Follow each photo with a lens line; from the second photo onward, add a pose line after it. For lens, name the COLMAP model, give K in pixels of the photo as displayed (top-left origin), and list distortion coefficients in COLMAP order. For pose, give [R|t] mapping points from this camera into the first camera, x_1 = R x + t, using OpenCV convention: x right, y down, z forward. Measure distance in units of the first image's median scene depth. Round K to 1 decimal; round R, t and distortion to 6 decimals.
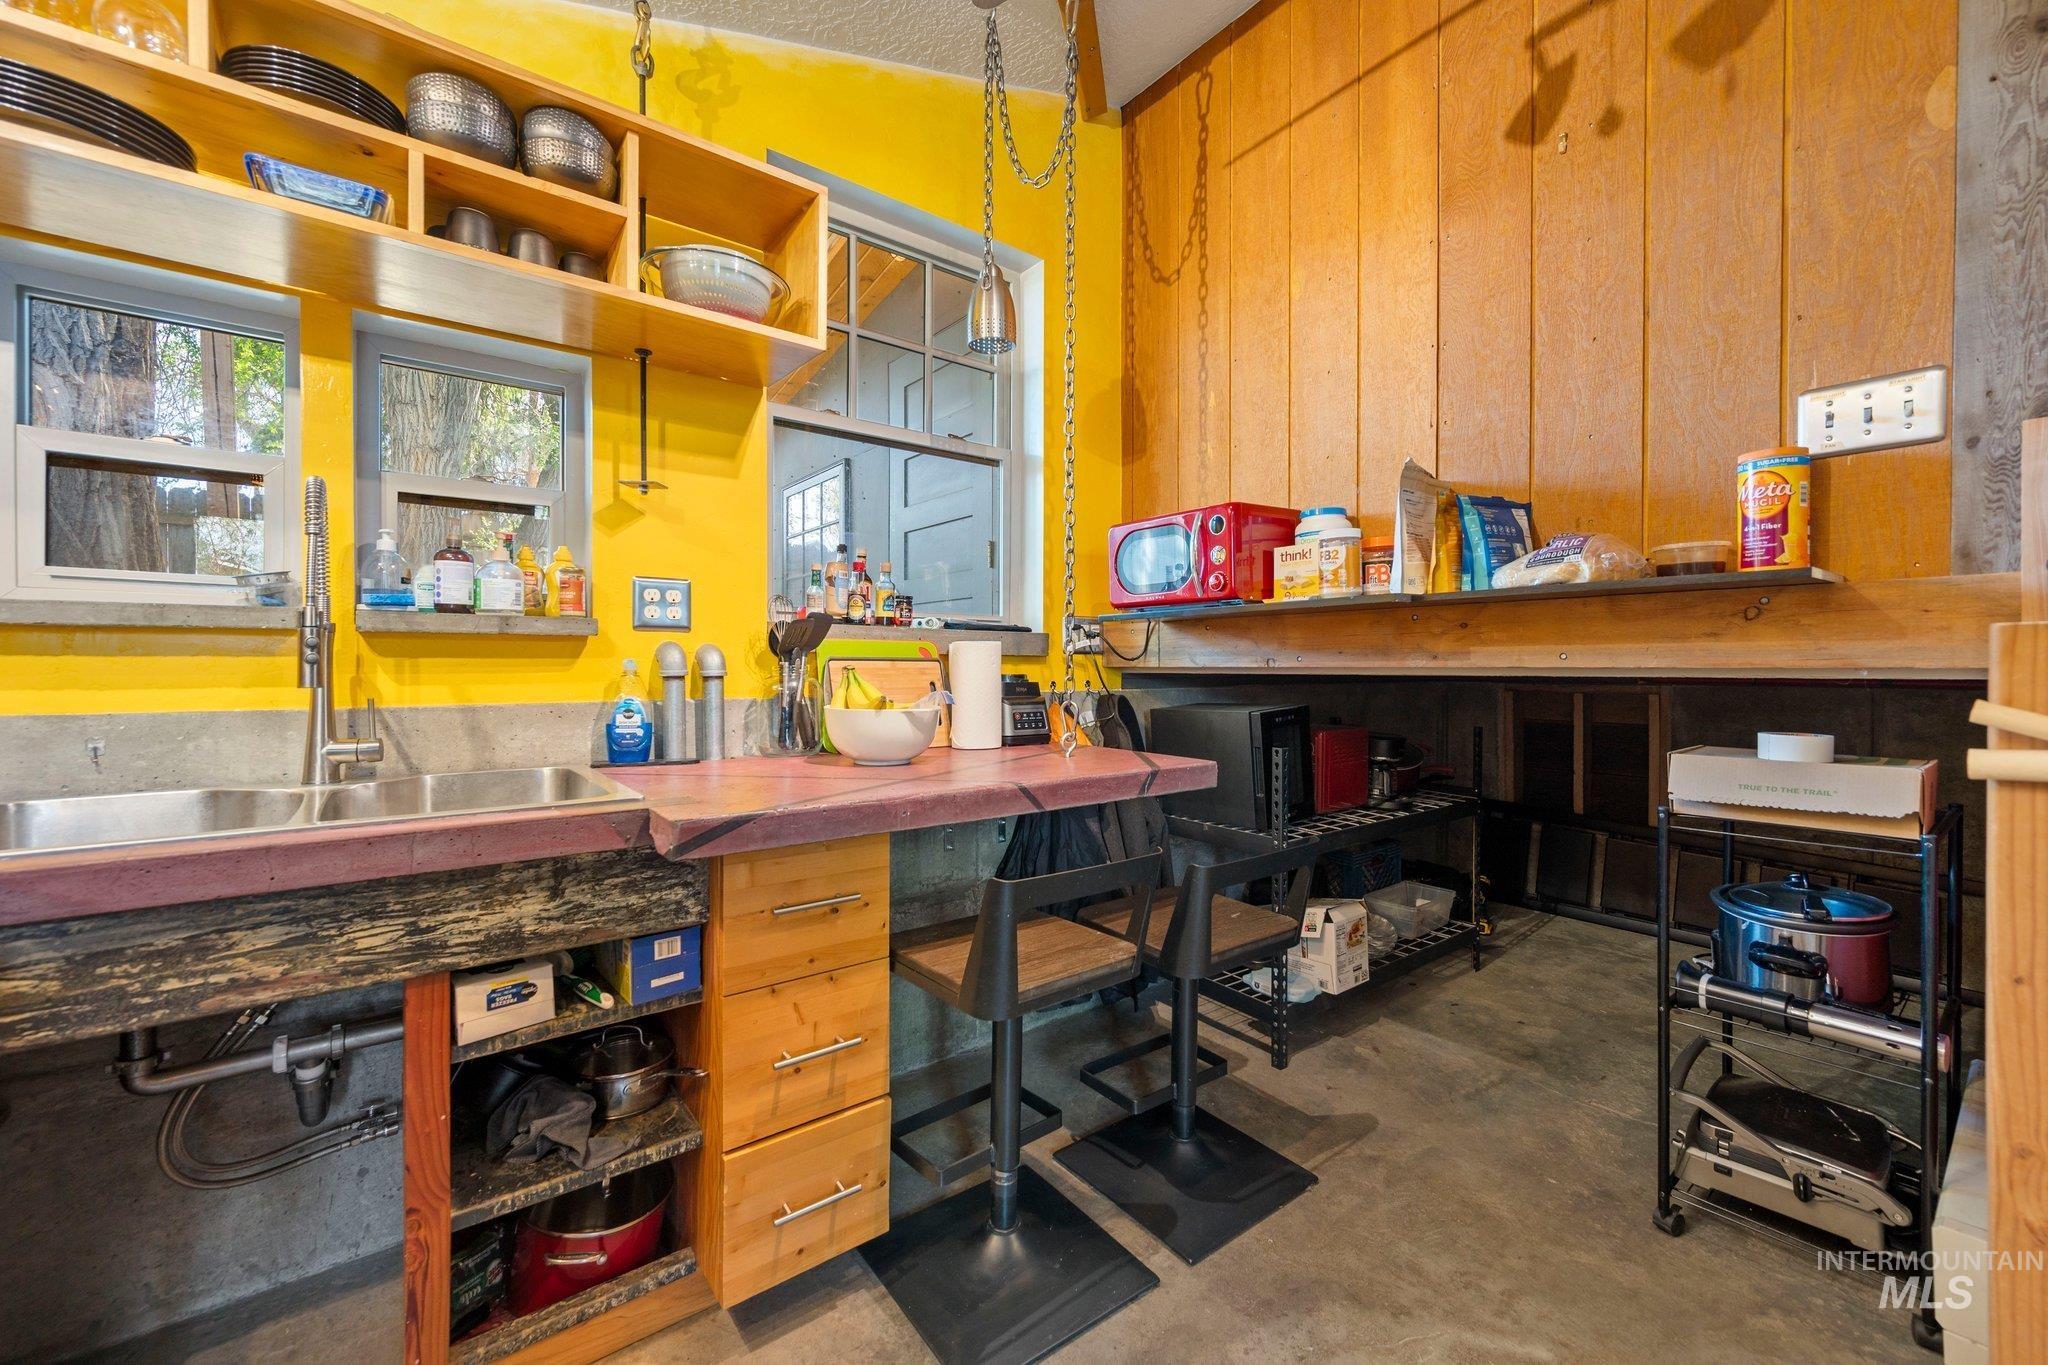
lens RADIAL K [[814.6, 0, 1032.7], [0, 814.6, 670.4], [0, 0, 1]] dist [0.001290, 0.000231]
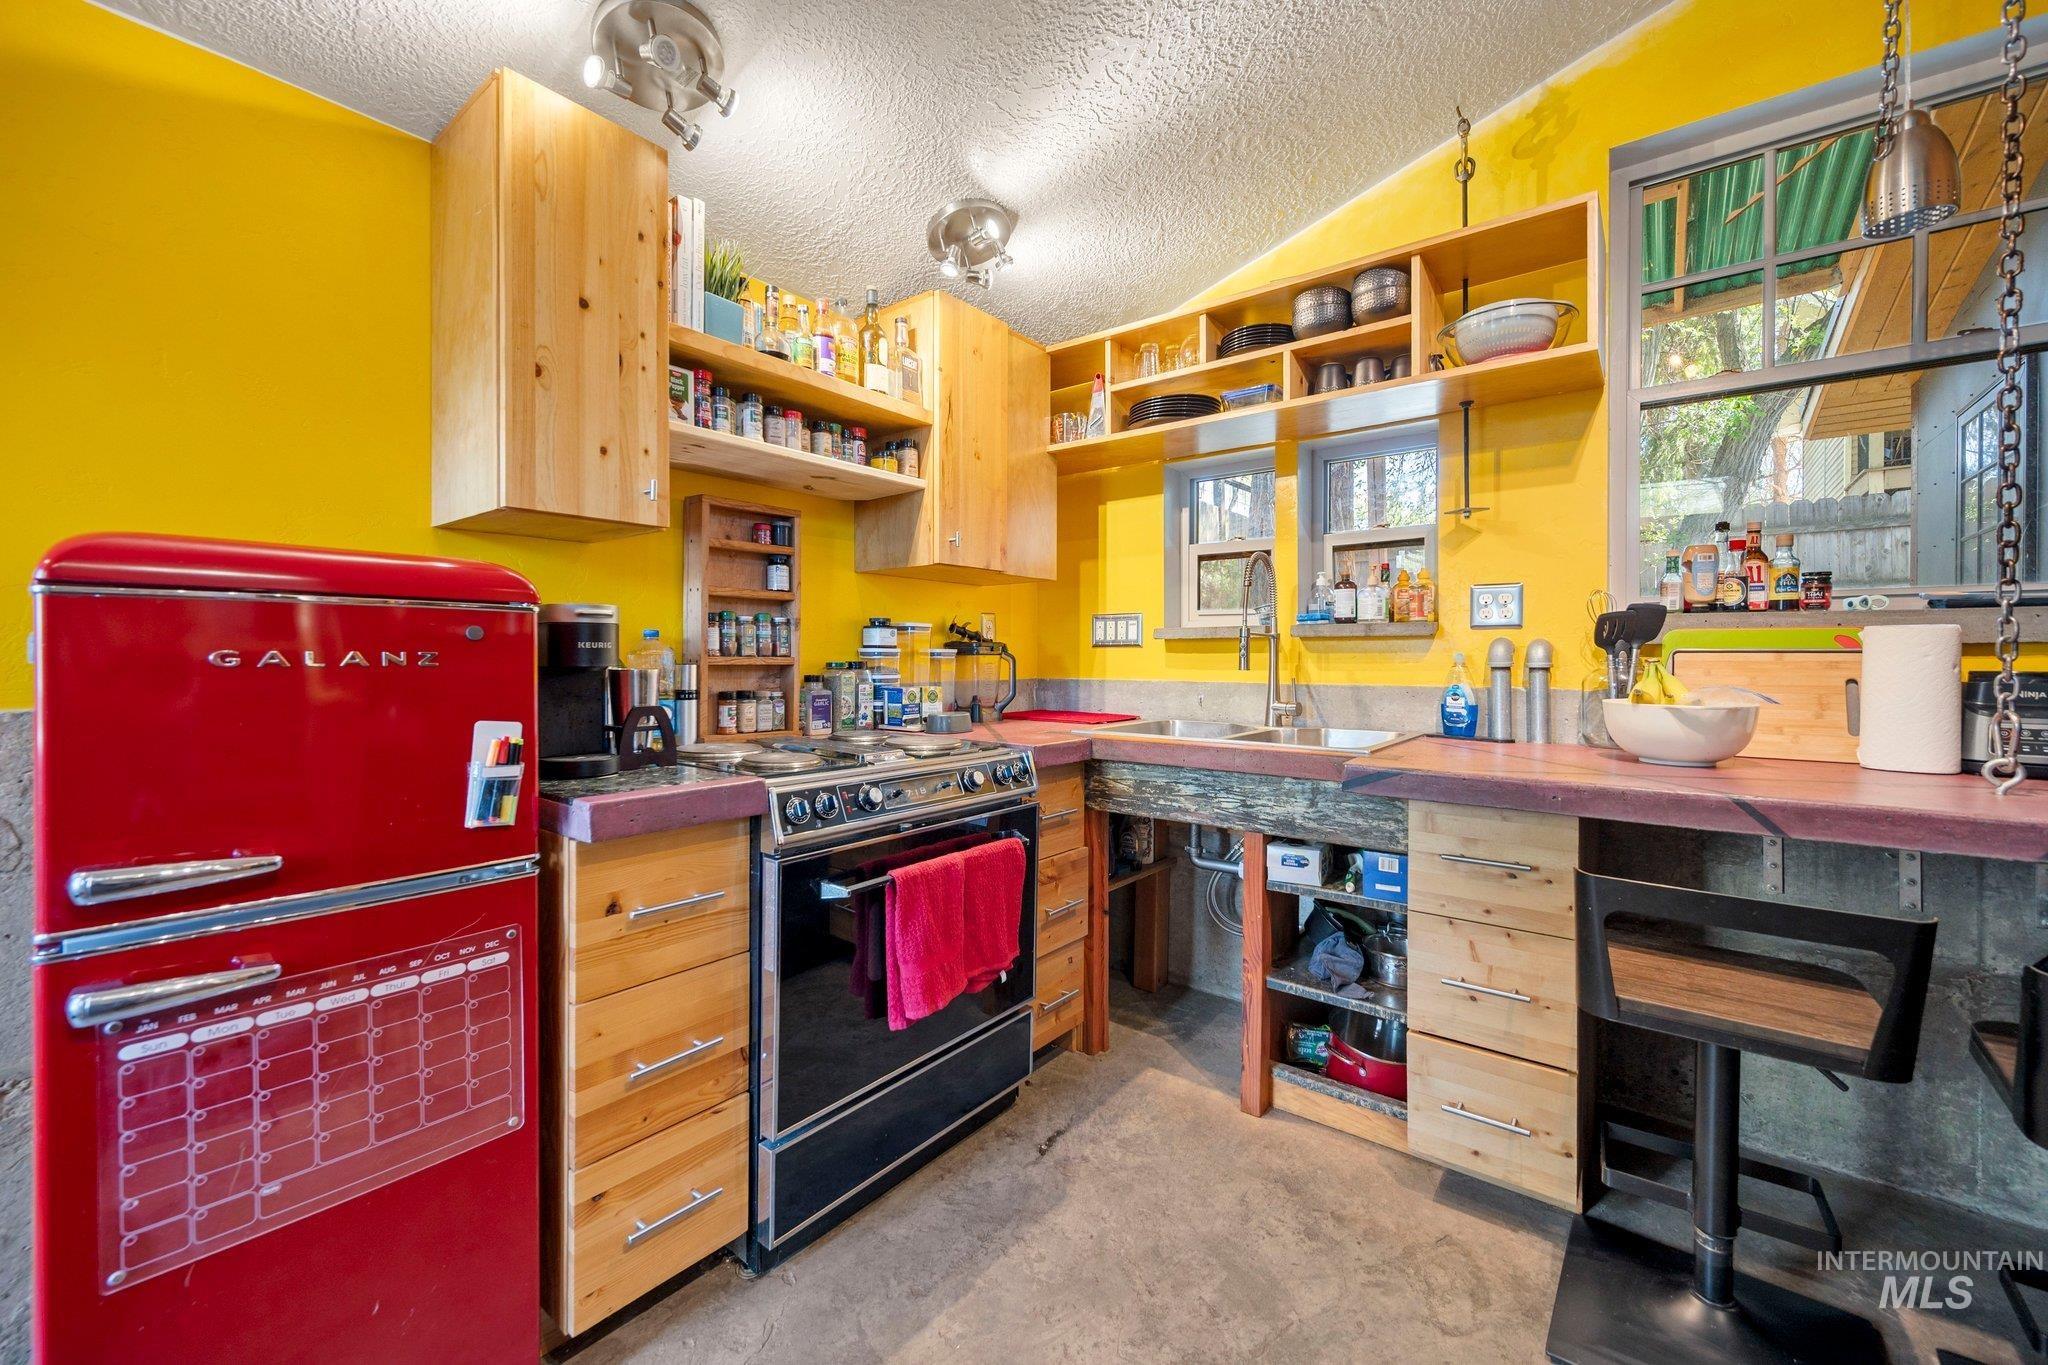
lens RADIAL K [[814.6, 0, 1032.7], [0, 814.6, 670.4], [0, 0, 1]] dist [0.001290, 0.000231]
pose [[0.243256, 0.014174, -0.969859, 0.567040], [-0.007113, 0.999892, 0.012829, 0.001291], [0.969936, 0.003778, 0.243331, 0.069085]]
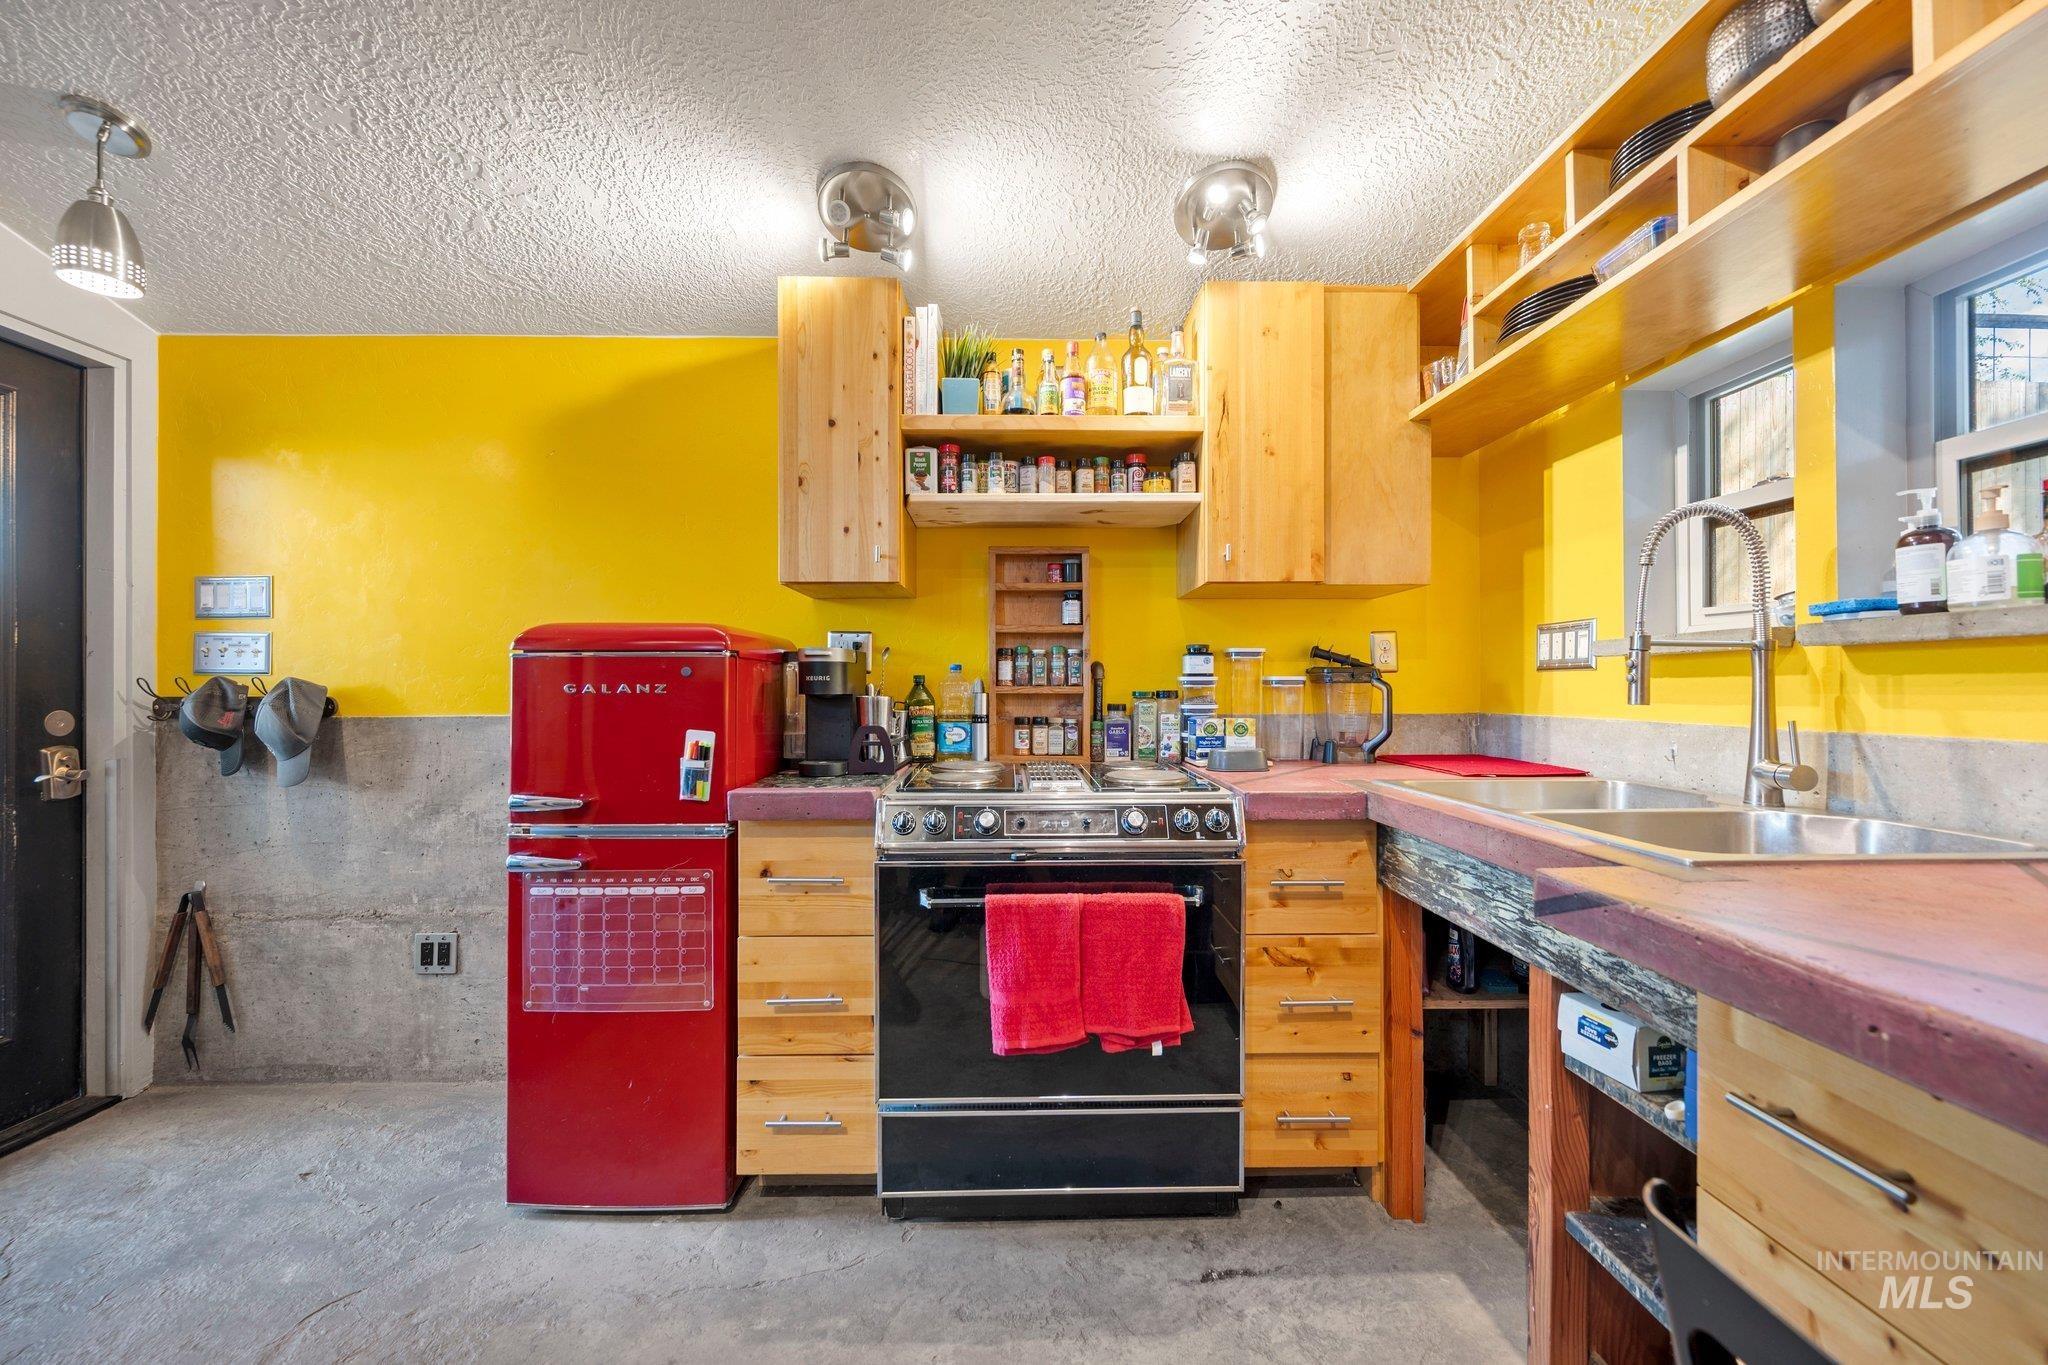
lens RADIAL K [[803.0, 0, 1026.3], [0, 803.0, 692.2], [0, 0, 1]] dist [0.002103, -0.000099]
pose [[-0.599510, 0.004525, -0.800354, 0.355661], [-0.003340, 0.999961, 0.008156, -0.001499], [0.800360, 0.007562, -0.599472, 0.725892]]
